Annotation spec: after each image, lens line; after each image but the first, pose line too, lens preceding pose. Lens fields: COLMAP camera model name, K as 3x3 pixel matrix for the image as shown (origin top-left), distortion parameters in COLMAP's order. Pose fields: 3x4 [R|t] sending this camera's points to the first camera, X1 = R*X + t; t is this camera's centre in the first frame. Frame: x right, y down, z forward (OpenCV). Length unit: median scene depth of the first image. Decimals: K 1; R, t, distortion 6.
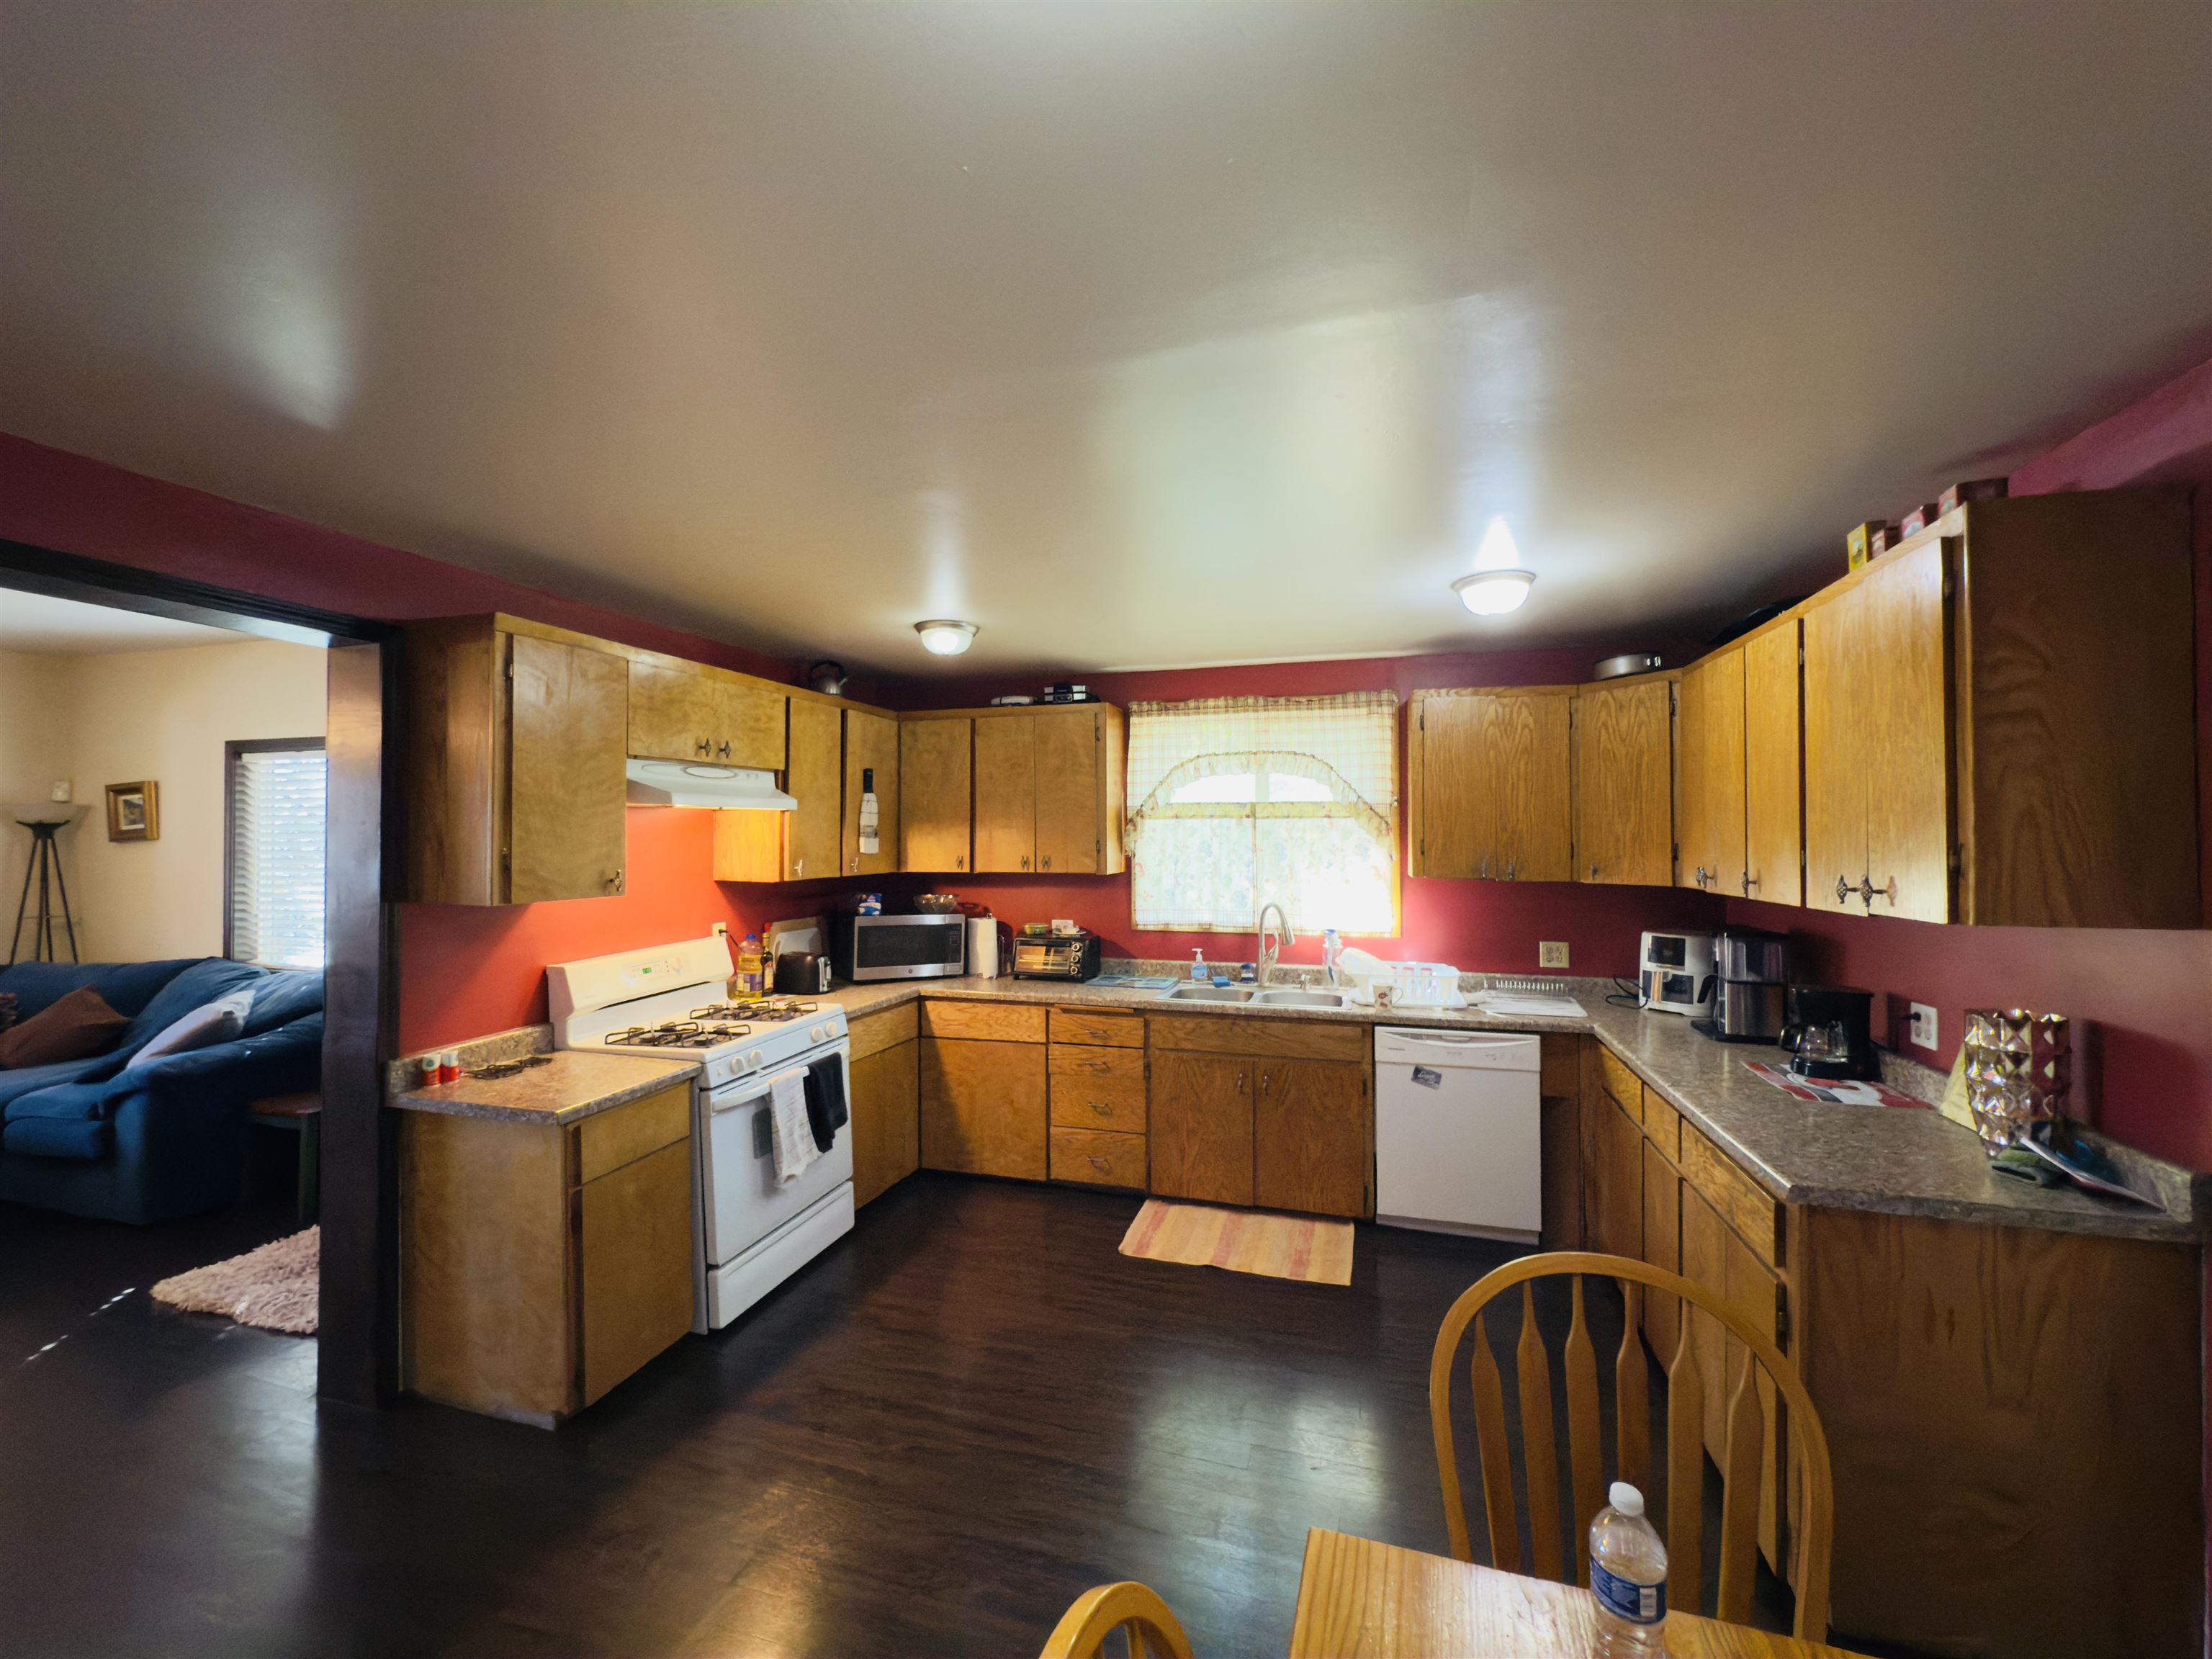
lens RADIAL K [[883.4, 0, 1106.3], [0, 883.4, 828.4], [0, 0, 1]] dist [-0.000406, 0.000299]
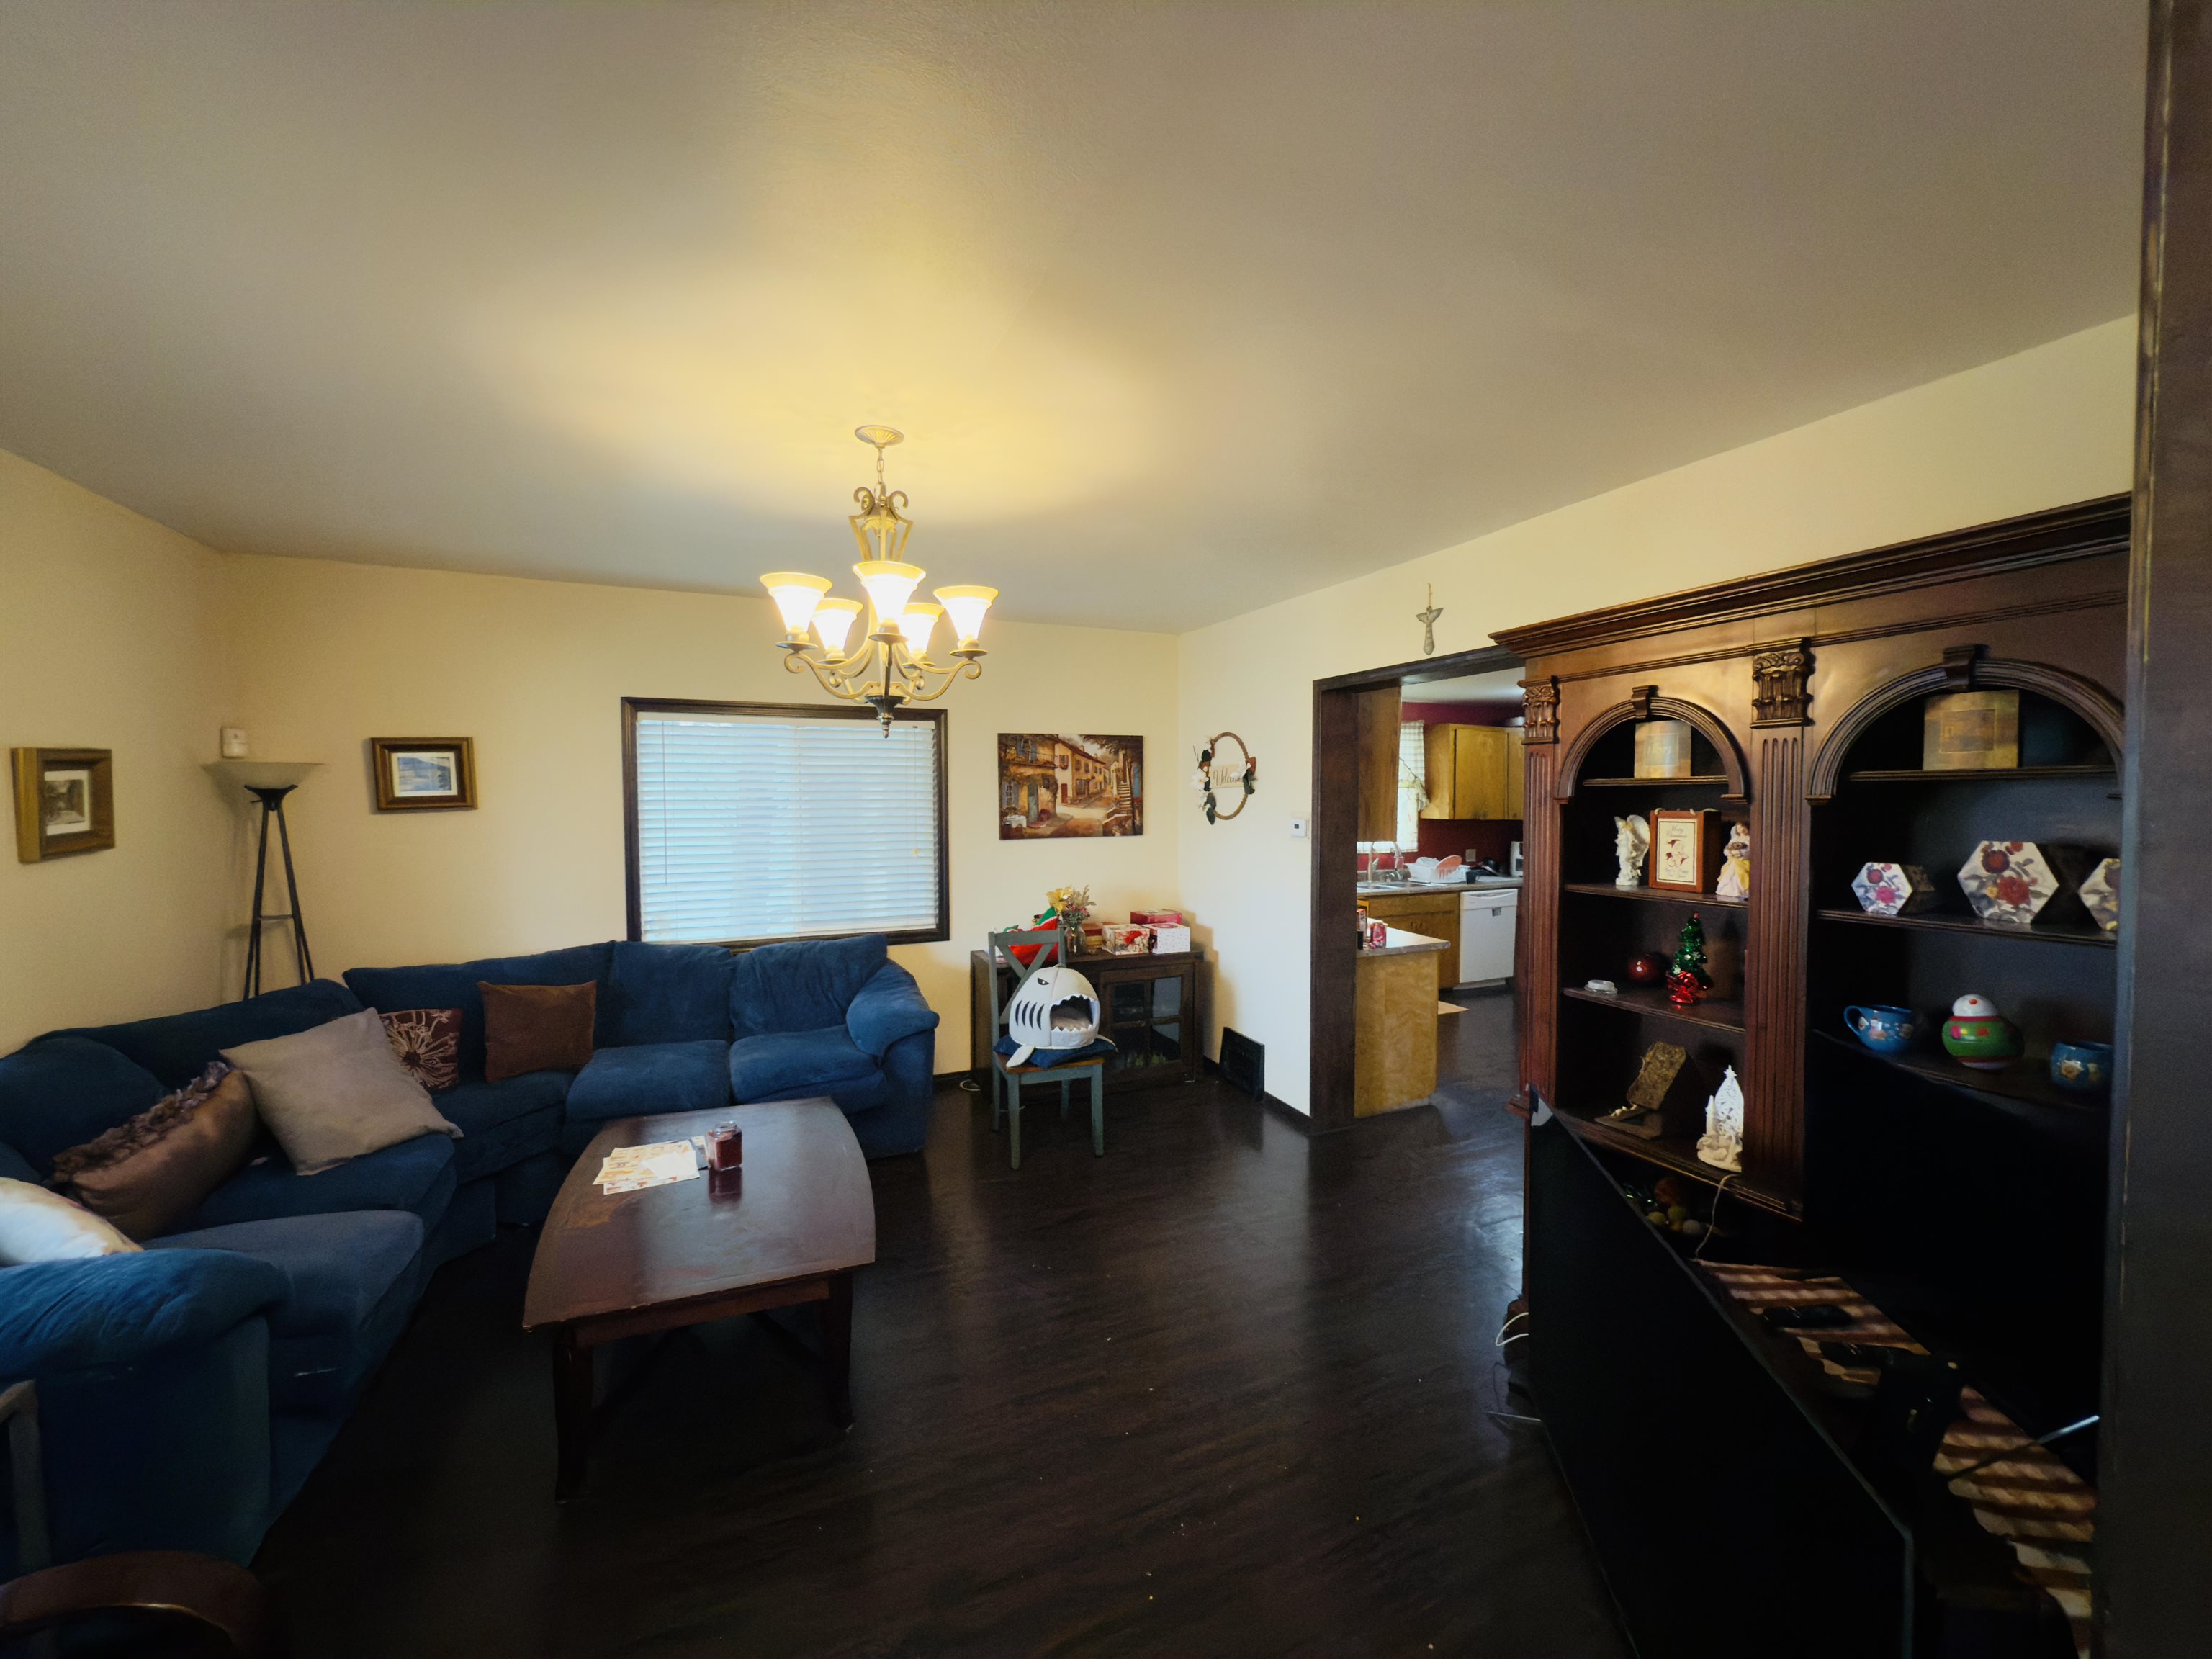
lens RADIAL K [[883.4, 0, 1111.0], [0, 883.4, 828.3], [0, 0, 1]] dist [-0.000406, 0.000299]
pose [[0.755627, -0.027846, 0.654410, -1.529912], [-0.006856, 0.998705, 0.050413, -0.019175], [-0.654967, -0.042580, 0.754457, -0.002268]]
